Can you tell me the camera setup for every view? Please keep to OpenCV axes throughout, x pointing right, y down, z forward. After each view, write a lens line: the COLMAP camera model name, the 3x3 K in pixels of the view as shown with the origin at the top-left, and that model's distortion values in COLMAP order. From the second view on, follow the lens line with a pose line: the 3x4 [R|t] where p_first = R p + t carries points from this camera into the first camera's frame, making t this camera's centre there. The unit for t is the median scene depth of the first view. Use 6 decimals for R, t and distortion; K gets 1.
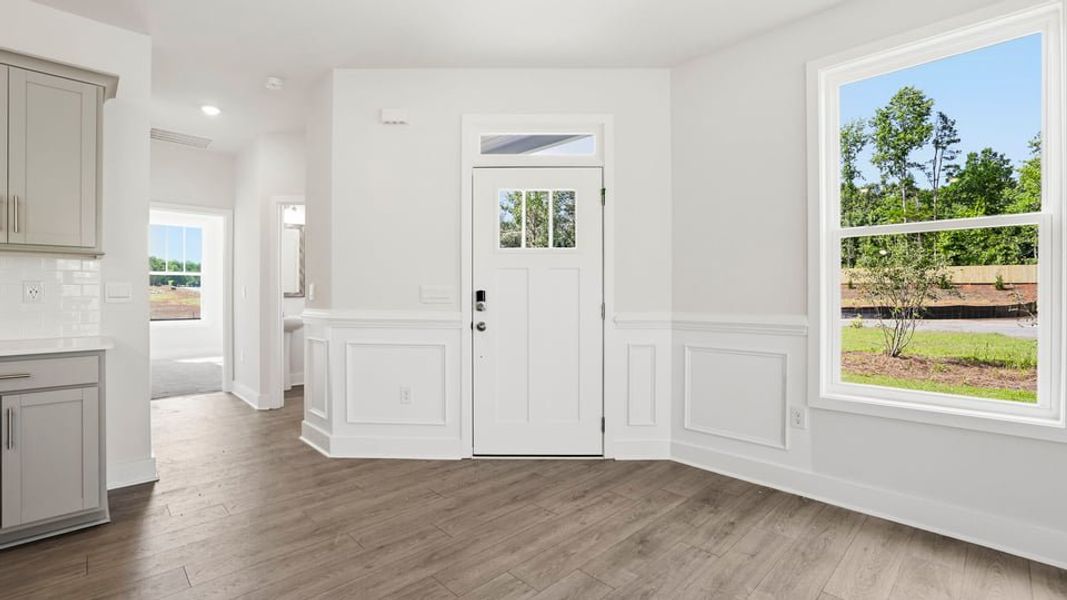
lens RADIAL K [[478.2, 0, 523.1], [0, 478.2, 294.7], [0, 0, 1]] dist [-0.053664, 0.018709]
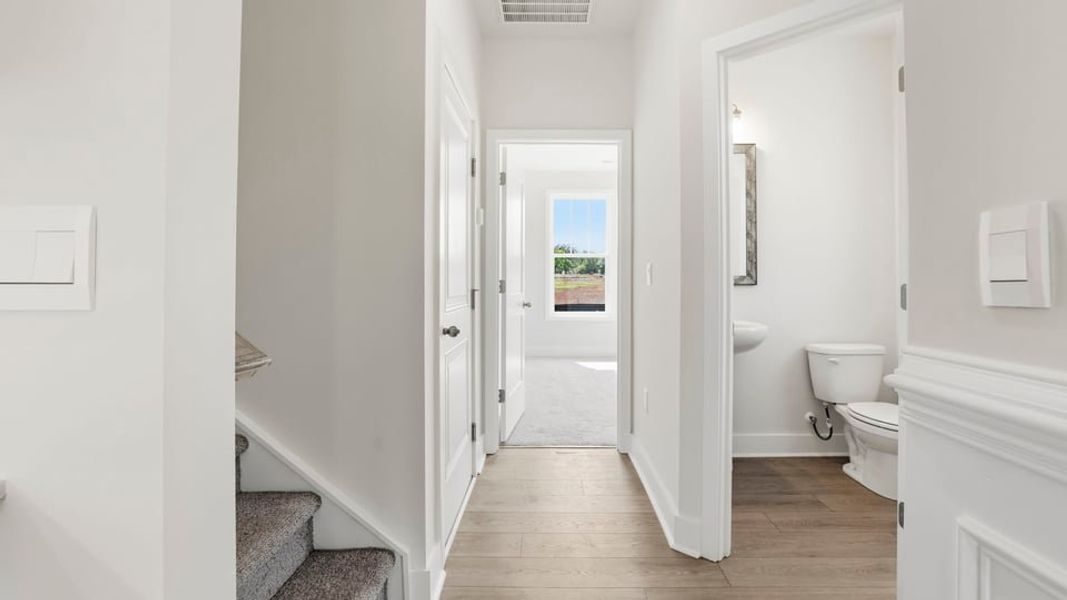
lens RADIAL K [[478.2, 0, 523.1], [0, 478.2, 294.7], [0, 0, 1]] dist [-0.053664, 0.018709]
pose [[0.692827, 0.016604, -0.720913, -0.297411], [0.004354, 0.999620, 0.027208, 0.001836], [0.721091, -0.021989, 0.692491, 0.510912]]
